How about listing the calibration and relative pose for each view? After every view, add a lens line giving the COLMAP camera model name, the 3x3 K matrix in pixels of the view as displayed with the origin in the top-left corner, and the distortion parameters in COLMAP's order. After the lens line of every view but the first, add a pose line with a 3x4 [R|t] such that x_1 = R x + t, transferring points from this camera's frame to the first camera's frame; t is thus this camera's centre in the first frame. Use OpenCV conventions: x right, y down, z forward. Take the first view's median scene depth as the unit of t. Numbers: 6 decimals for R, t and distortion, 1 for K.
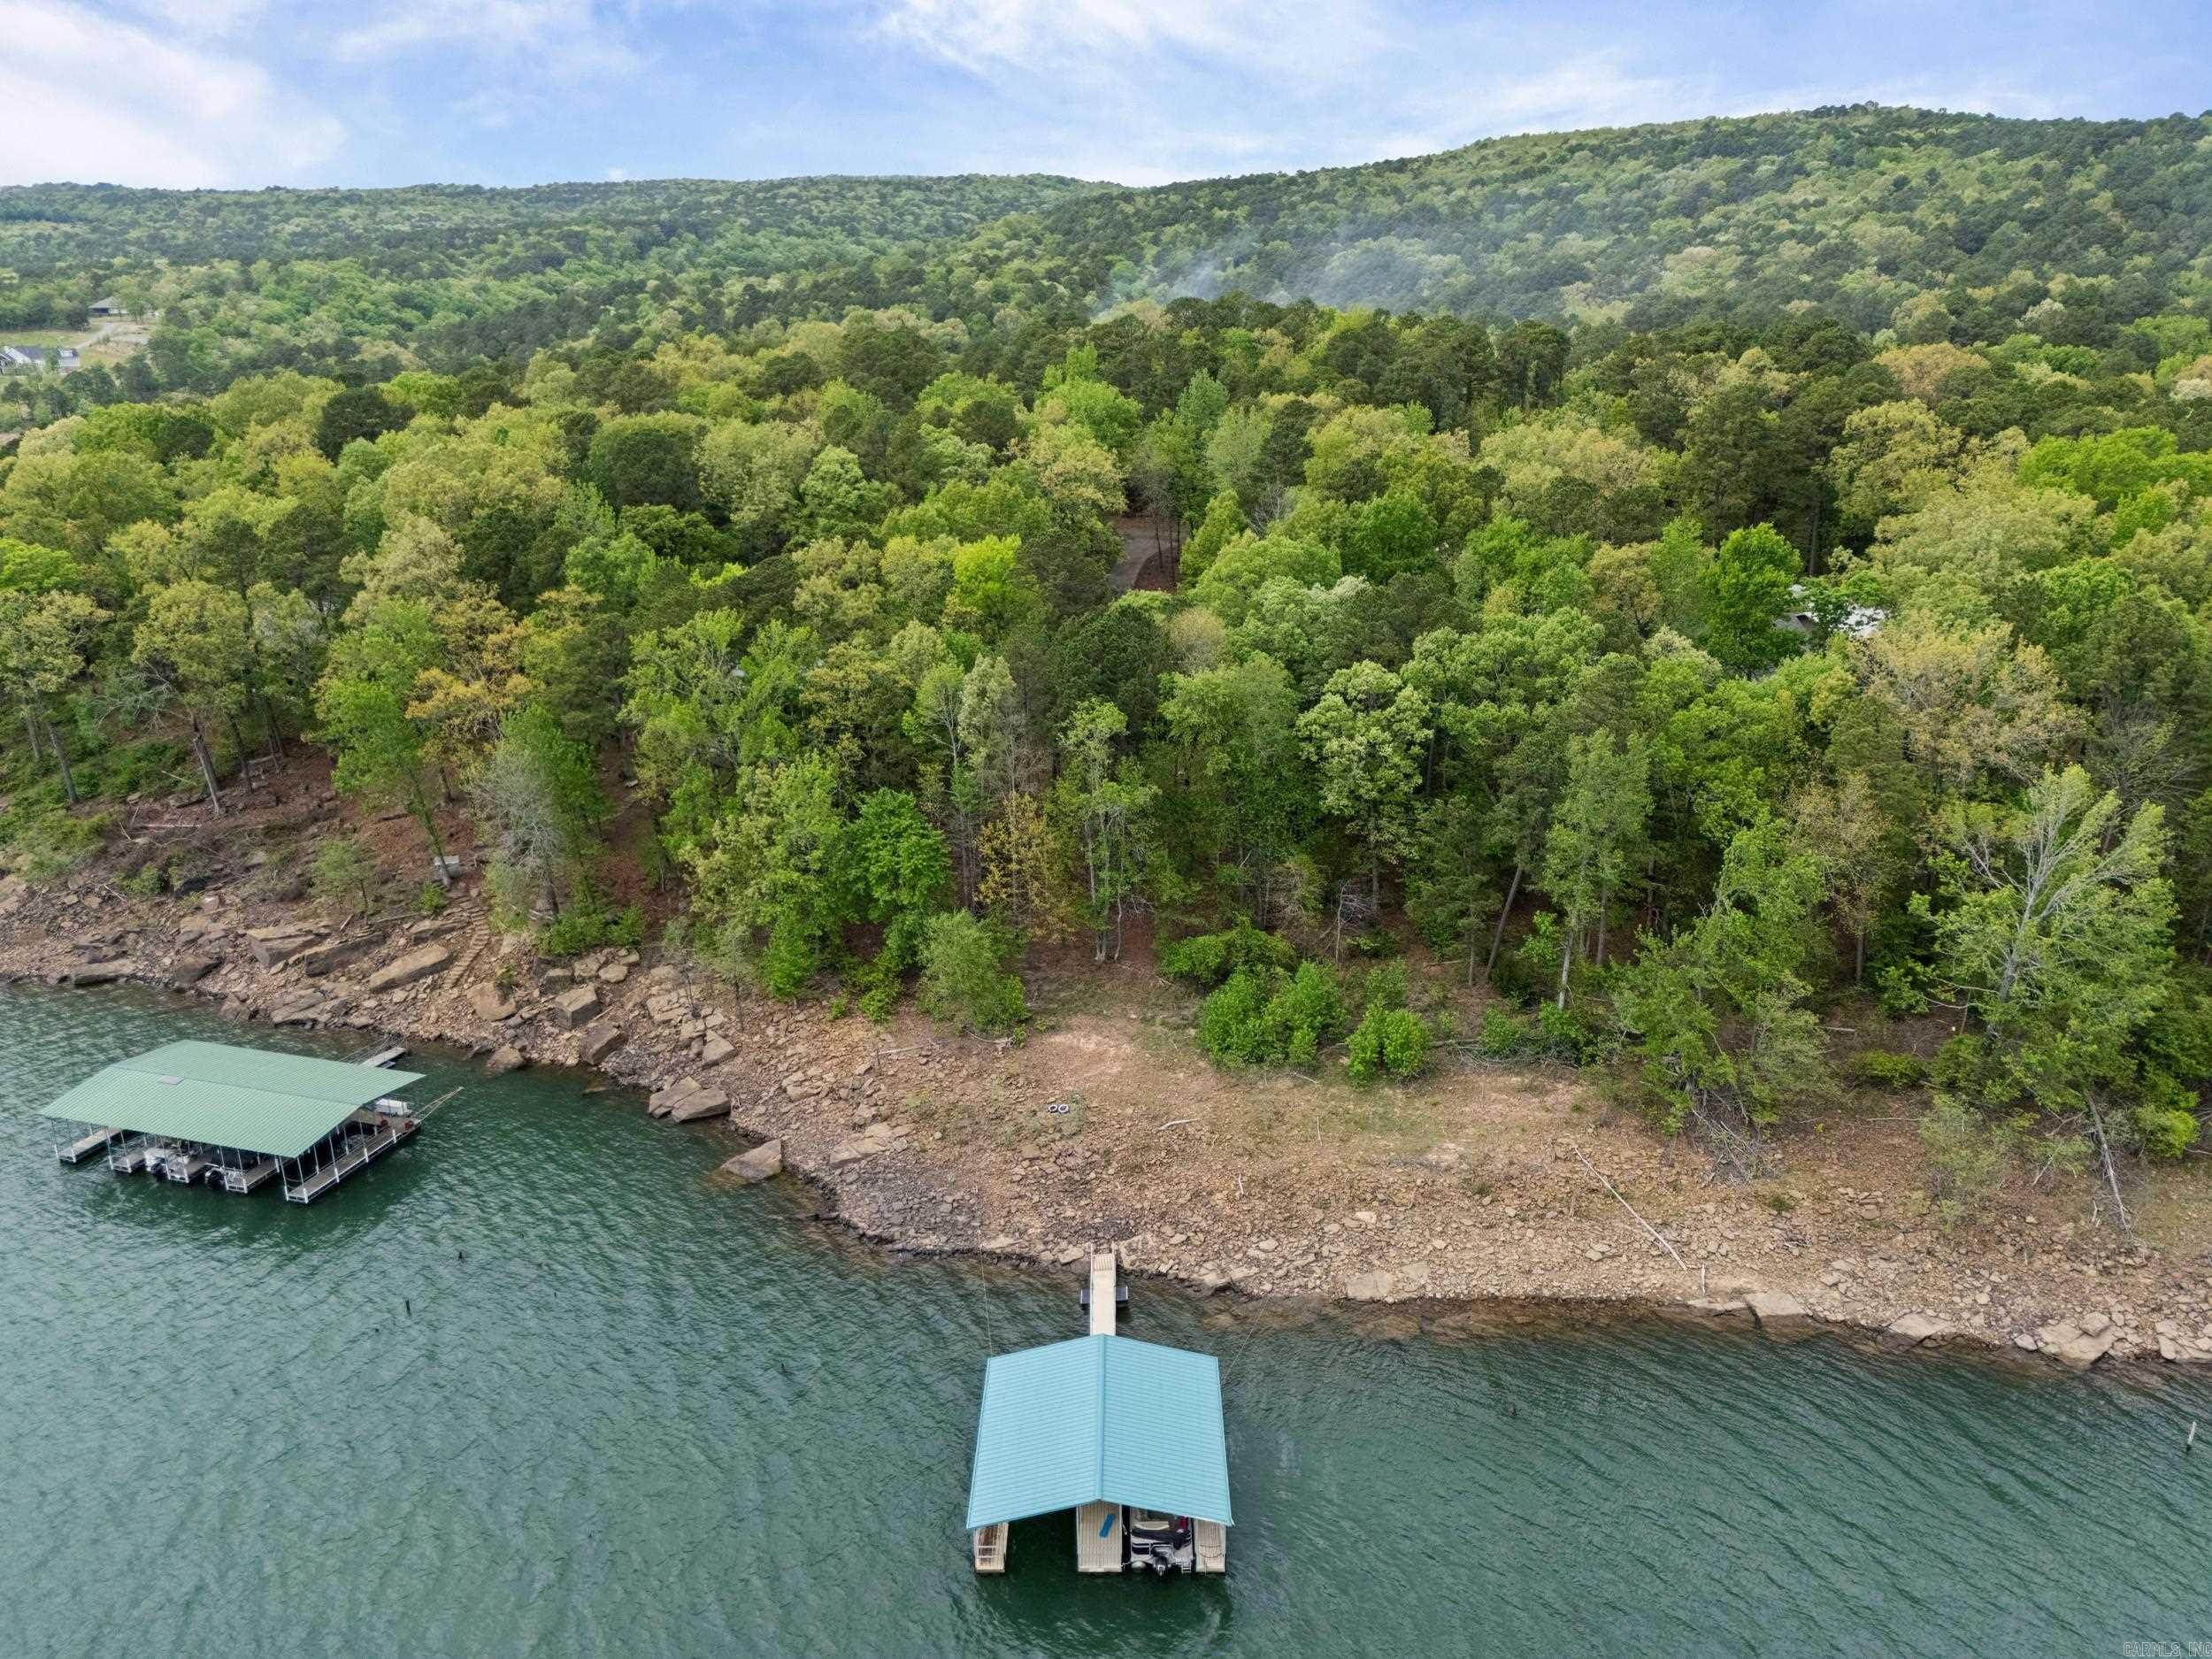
lens RADIAL K [[1644.1, 0, 1106.0], [0, 1644.1, 829.5], [0, 0, 1]] dist [0.109097, -0.090894]
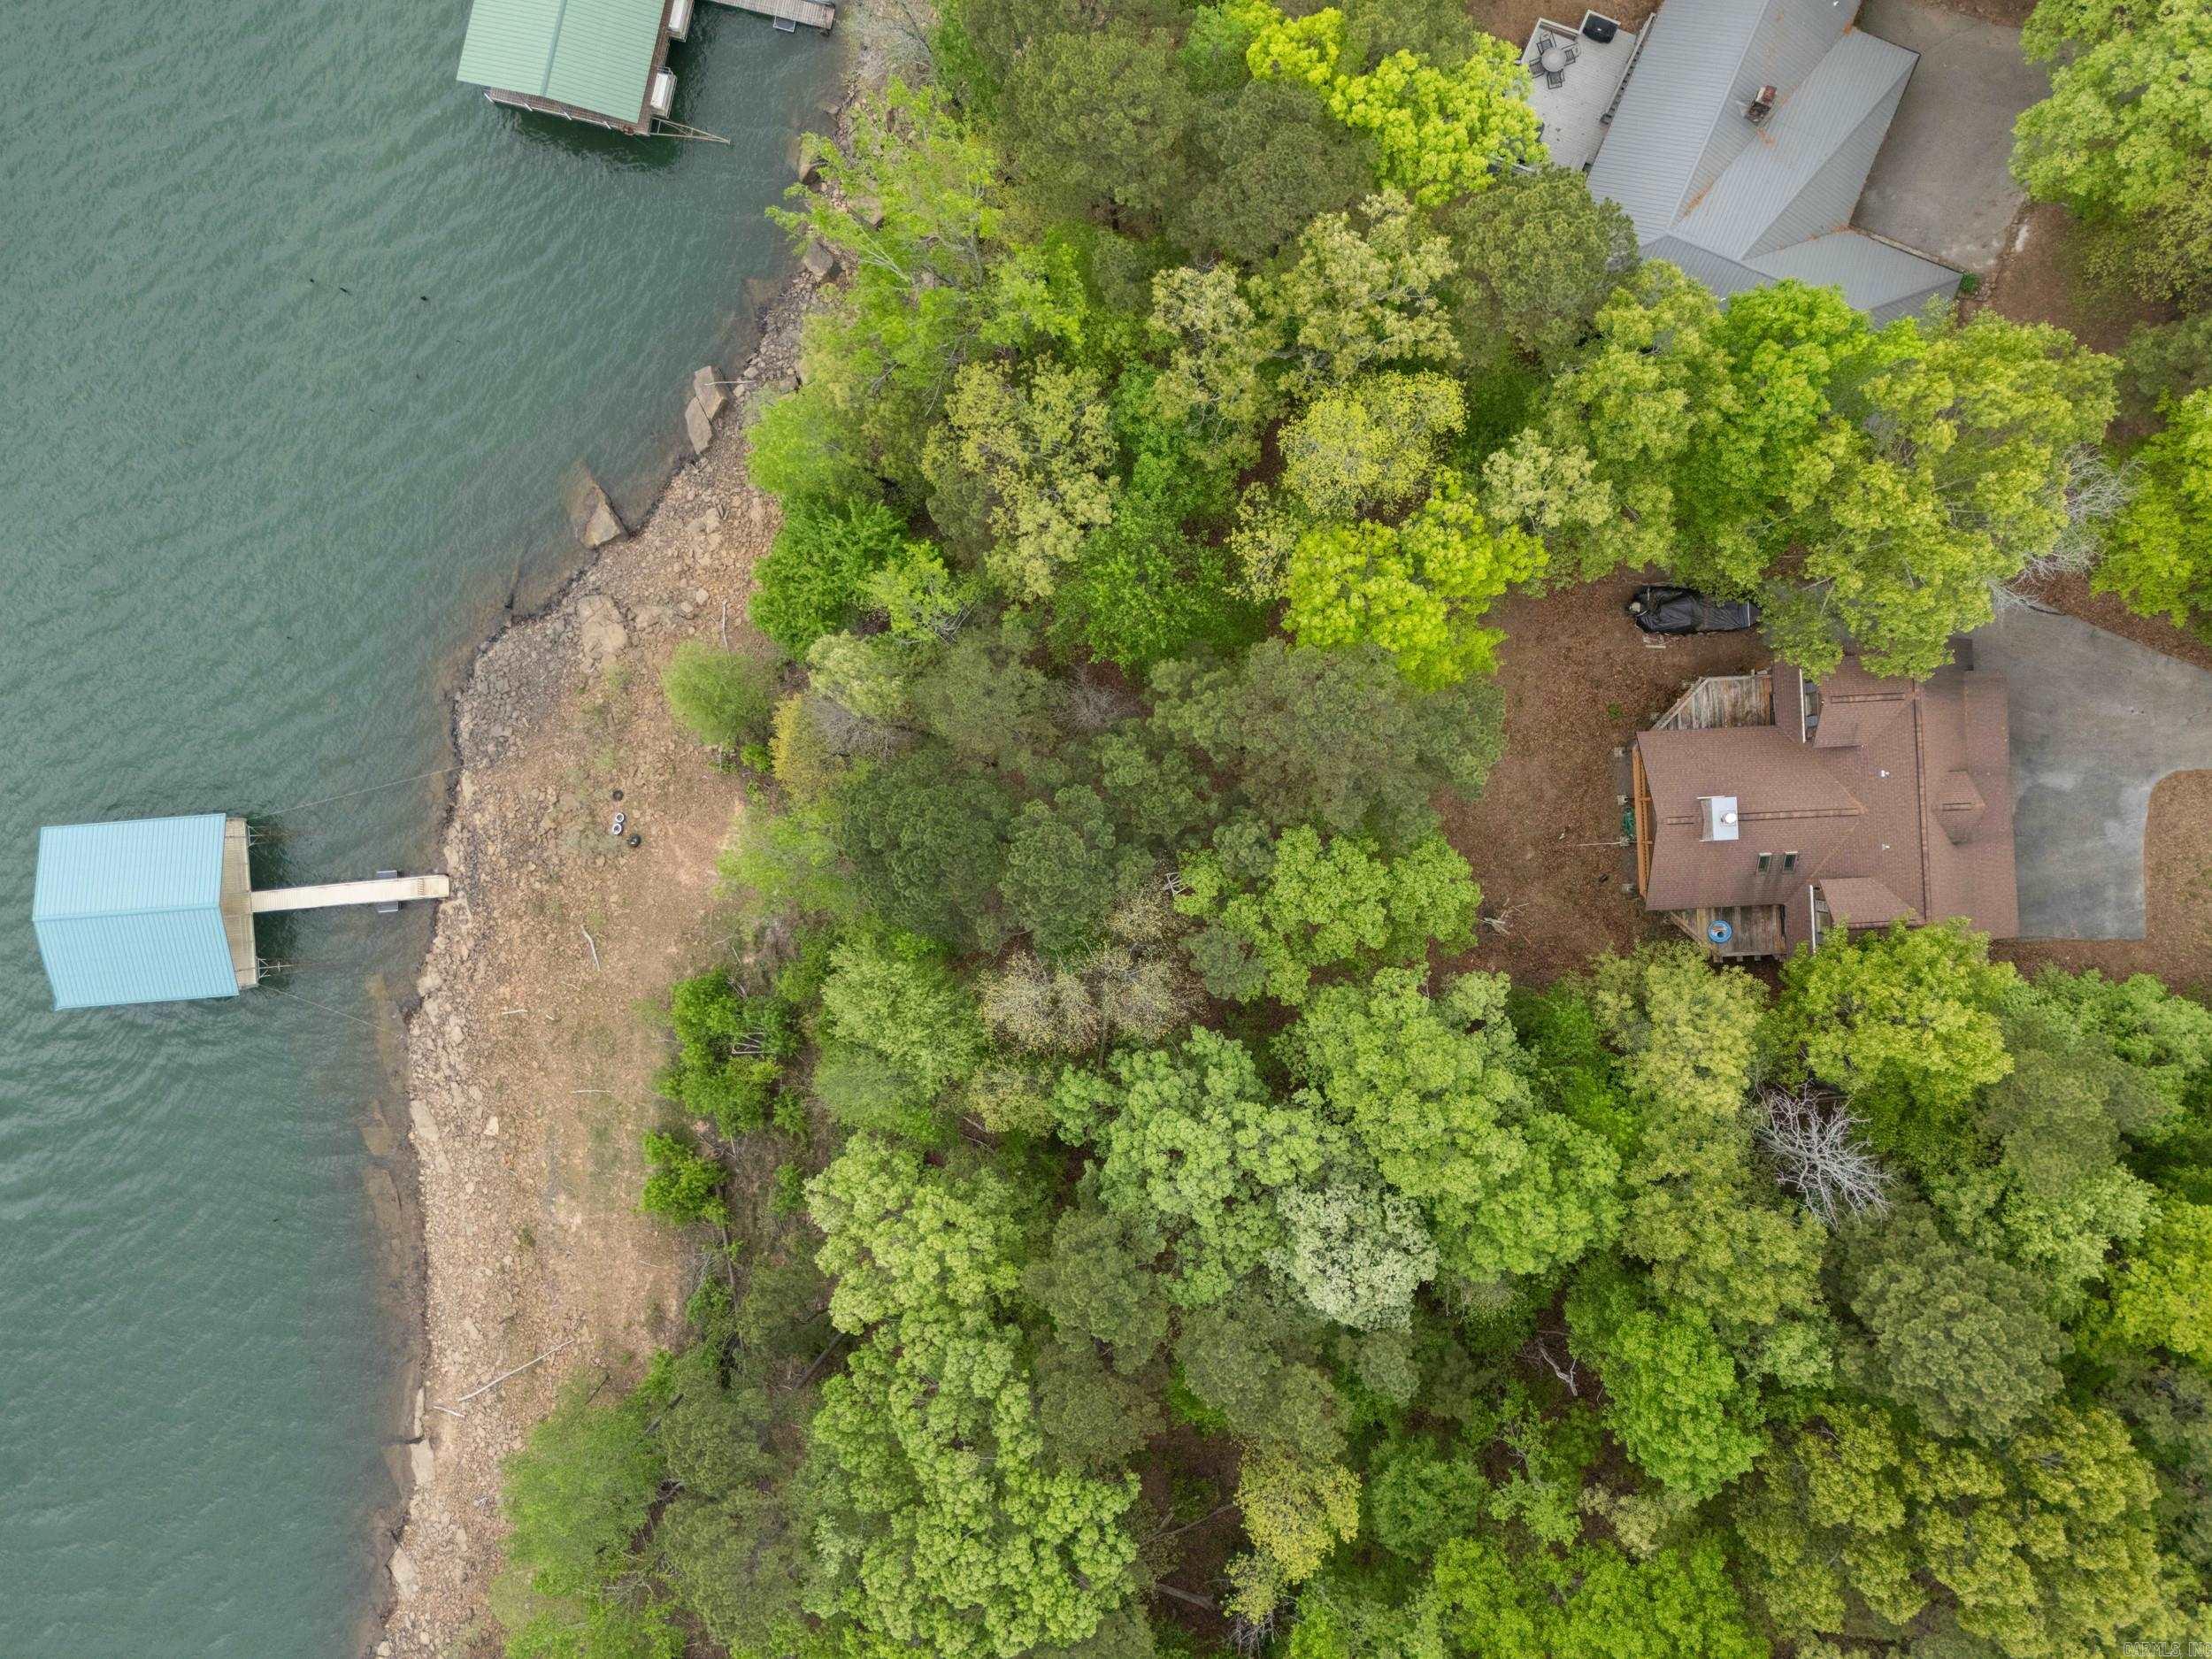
lens RADIAL K [[1644.1, 0, 1106.0], [0, 1644.1, 829.5], [0, 0, 1]] dist [0.109097, -0.090894]
pose [[0.091938, 0.995659, 0.014523, -0.014401], [-0.242061, 0.008200, 0.970226, -0.926919], [0.965895, -0.092716, 0.241764, 1.152148]]
